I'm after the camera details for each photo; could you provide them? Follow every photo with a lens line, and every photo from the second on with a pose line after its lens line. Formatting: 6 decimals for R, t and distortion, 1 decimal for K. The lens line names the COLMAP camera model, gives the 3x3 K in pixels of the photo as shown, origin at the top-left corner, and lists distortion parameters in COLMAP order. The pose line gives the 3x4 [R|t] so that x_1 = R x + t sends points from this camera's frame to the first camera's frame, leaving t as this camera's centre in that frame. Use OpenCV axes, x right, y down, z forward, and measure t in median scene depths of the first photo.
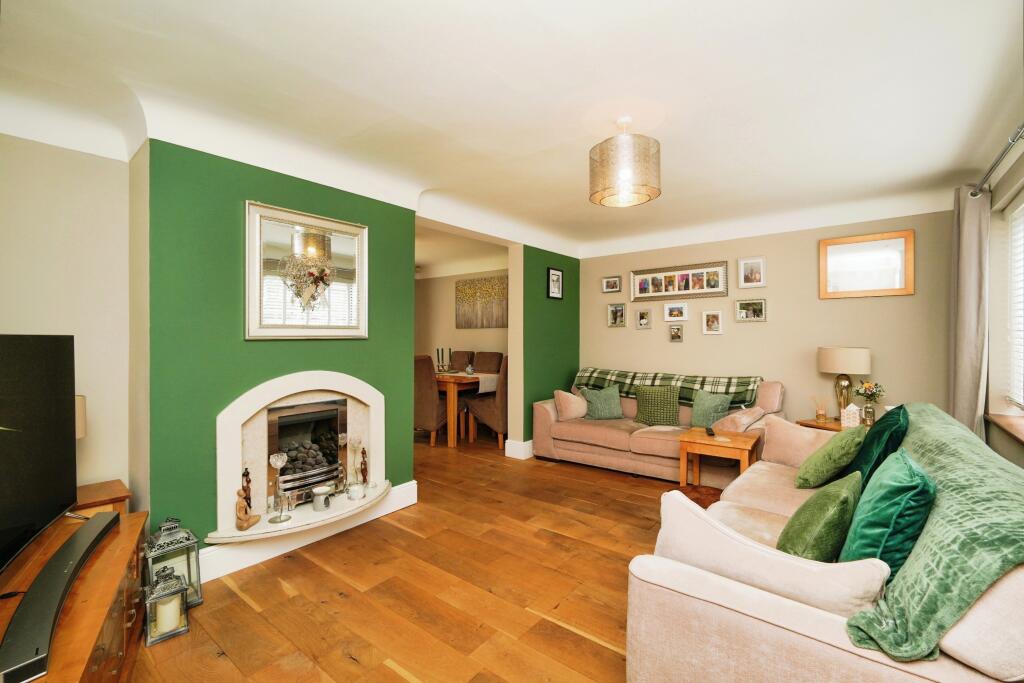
lens RADIAL K [[450.8, 0, 511.1], [0, 450.8, 331.3], [0, 0, 1]] dist [-0.000922, -0.000126]
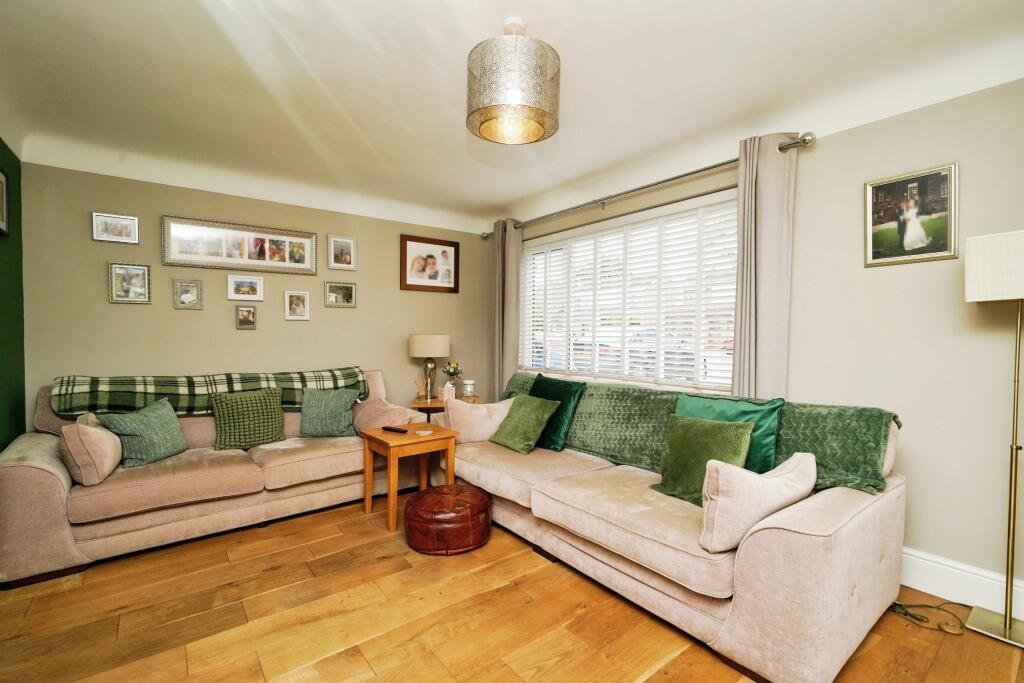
lens RADIAL K [[455.8, 0, 512.0], [0, 455.8, 341.5], [0, 0, 1]] dist [0.000057, 0.000063]
pose [[0.244721, -0.000638, 0.969593, -0.250615], [-0.003598, 0.999992, 0.001567, 0.042151], [-0.969587, -0.003872, 0.244717, 0.424459]]
